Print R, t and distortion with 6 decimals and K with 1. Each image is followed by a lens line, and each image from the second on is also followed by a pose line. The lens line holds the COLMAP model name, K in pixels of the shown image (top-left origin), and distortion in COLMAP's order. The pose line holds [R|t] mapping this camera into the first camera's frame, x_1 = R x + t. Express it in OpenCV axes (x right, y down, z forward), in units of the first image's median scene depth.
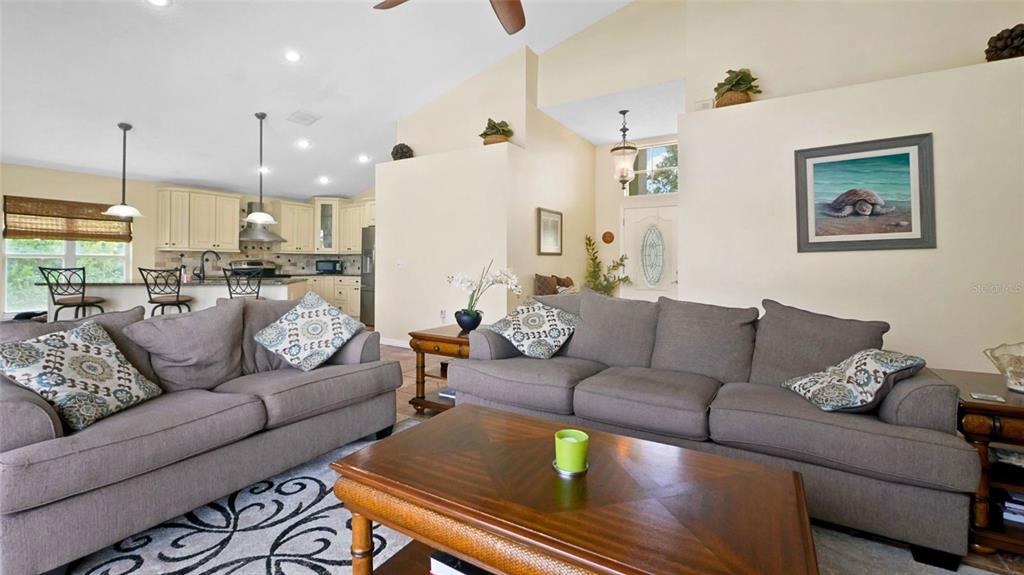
lens RADIAL K [[435.4, 0, 509.0], [0, 435.4, 272.9], [0, 0, 1]] dist [0.005280, -0.000213]
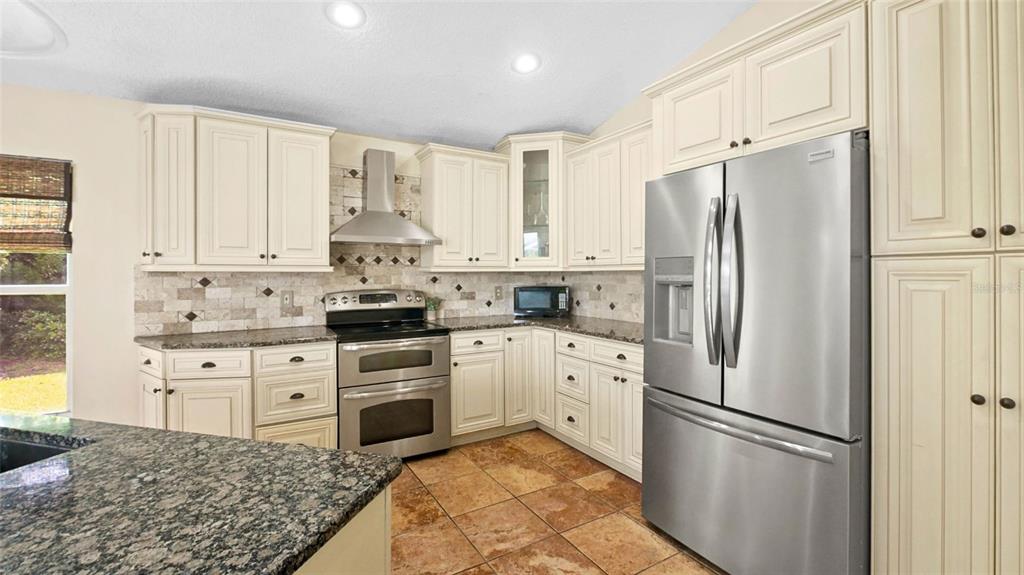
lens RADIAL K [[435.4, 0, 508.7], [0, 435.4, 274.3], [0, 0, 1]] dist [0.005280, -0.000213]
pose [[0.888821, -0.005530, -0.458221, -0.309264], [-0.002850, 0.999841, -0.017594, -0.040911], [0.458245, 0.016944, 0.888664, 0.759689]]
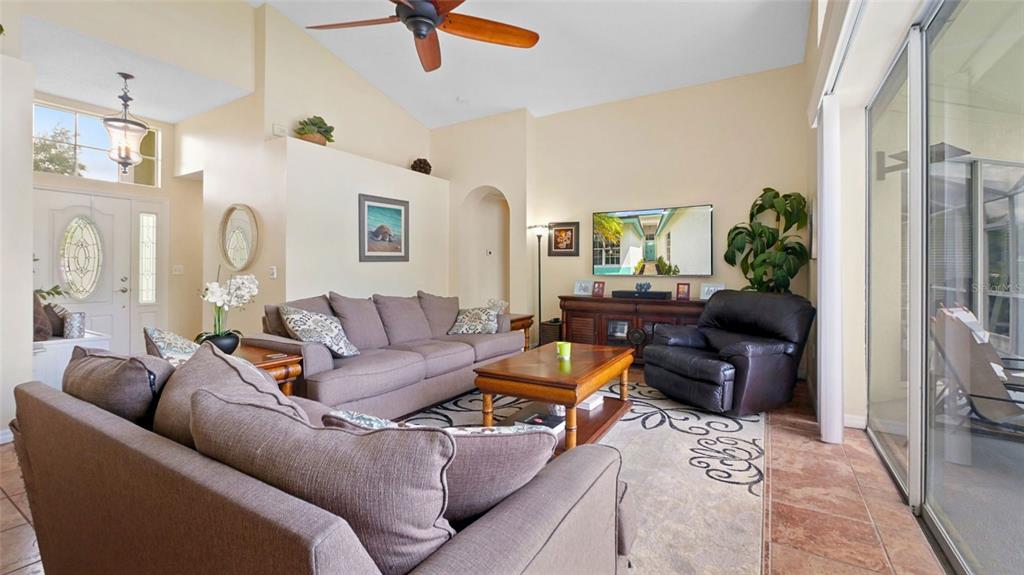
lens RADIAL K [[435.4, 0, 498.7], [0, 435.4, 259.4], [0, 0, 1]] dist [0.005280, -0.000213]
pose [[0.012045, 0.020859, 0.999710, -0.392454], [0.015961, 0.999651, -0.021050, -0.009105], [-0.999800, 0.016210, 0.011708, 0.253155]]
